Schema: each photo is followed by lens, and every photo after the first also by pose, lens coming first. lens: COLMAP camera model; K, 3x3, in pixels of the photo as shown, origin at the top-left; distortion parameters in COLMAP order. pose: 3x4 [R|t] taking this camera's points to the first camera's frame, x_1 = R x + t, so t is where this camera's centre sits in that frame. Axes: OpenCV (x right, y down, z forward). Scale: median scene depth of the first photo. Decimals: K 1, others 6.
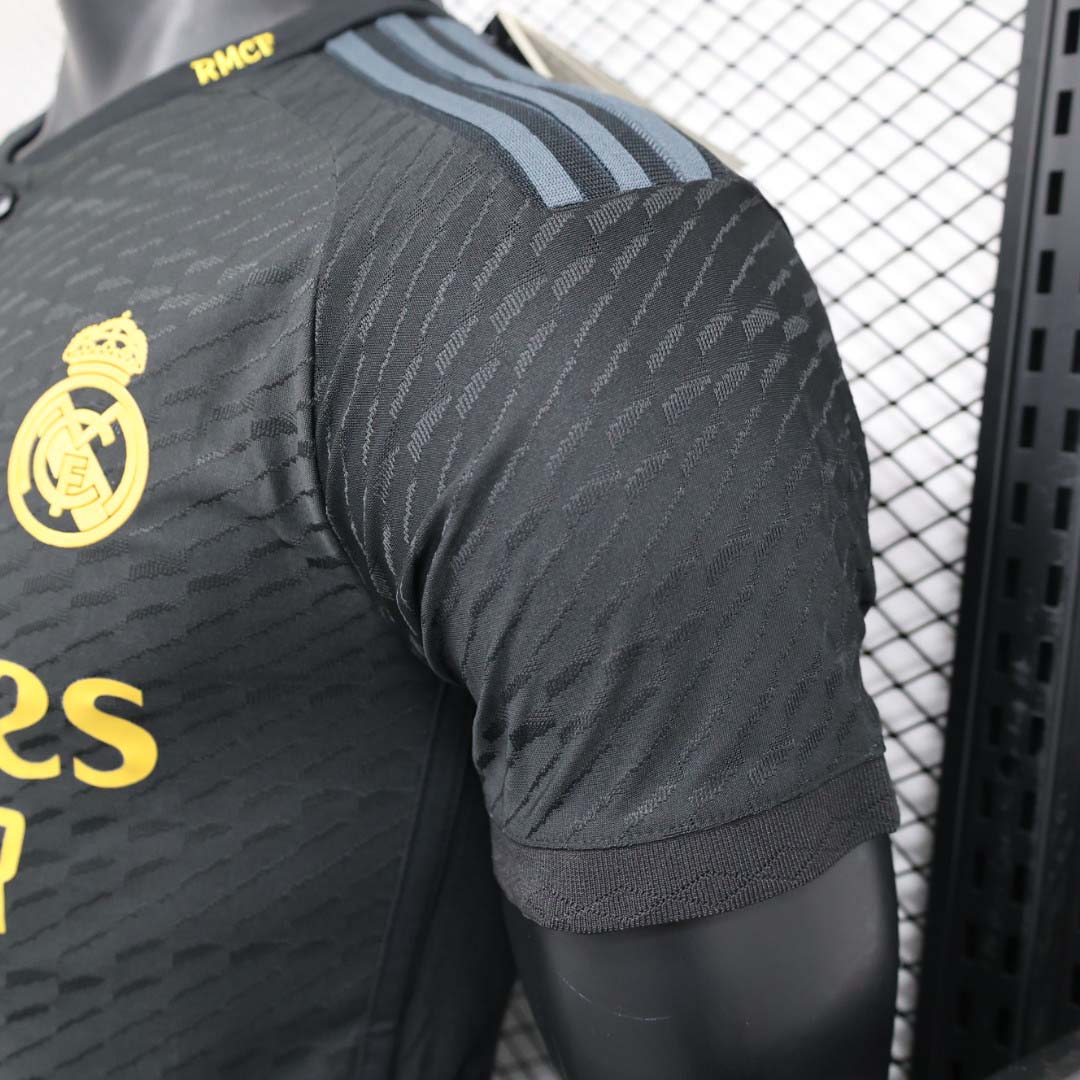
lens RADIAL K [[1410.3, 0, 538.0], [0, 1410.3, 541.6], [0, 0, 1]] dist [-0.030331, 0.000000]
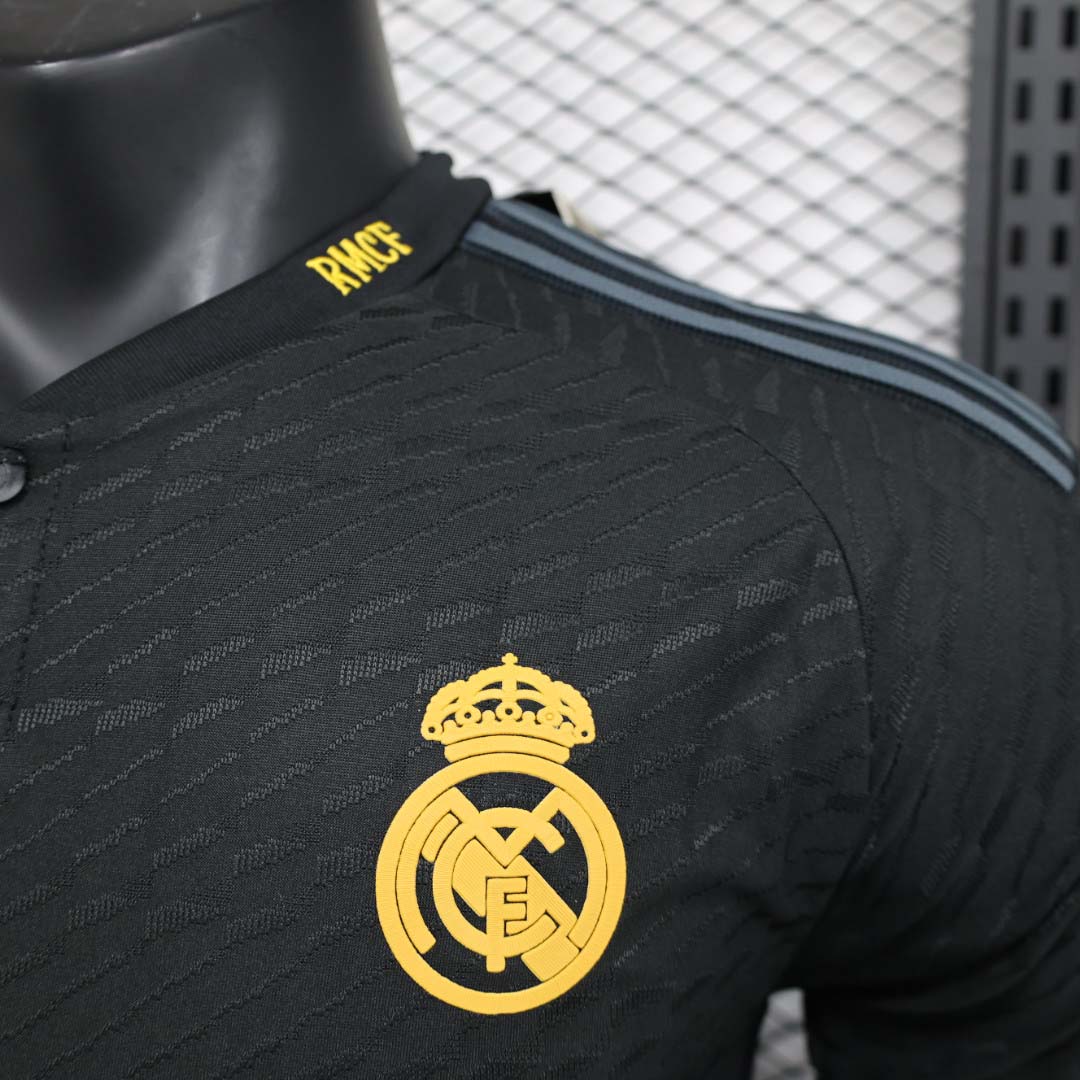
lens RADIAL K [[1410.3, 0, 542.4], [0, 1410.3, 545.5], [0, 0, 1]] dist [-0.030331, 0.000000]
pose [[0.731538, -0.117548, 0.671591, -0.762644], [0.132420, 0.990764, 0.029172, -0.240589], [-0.668818, 0.067591, 0.740348, 0.465594]]
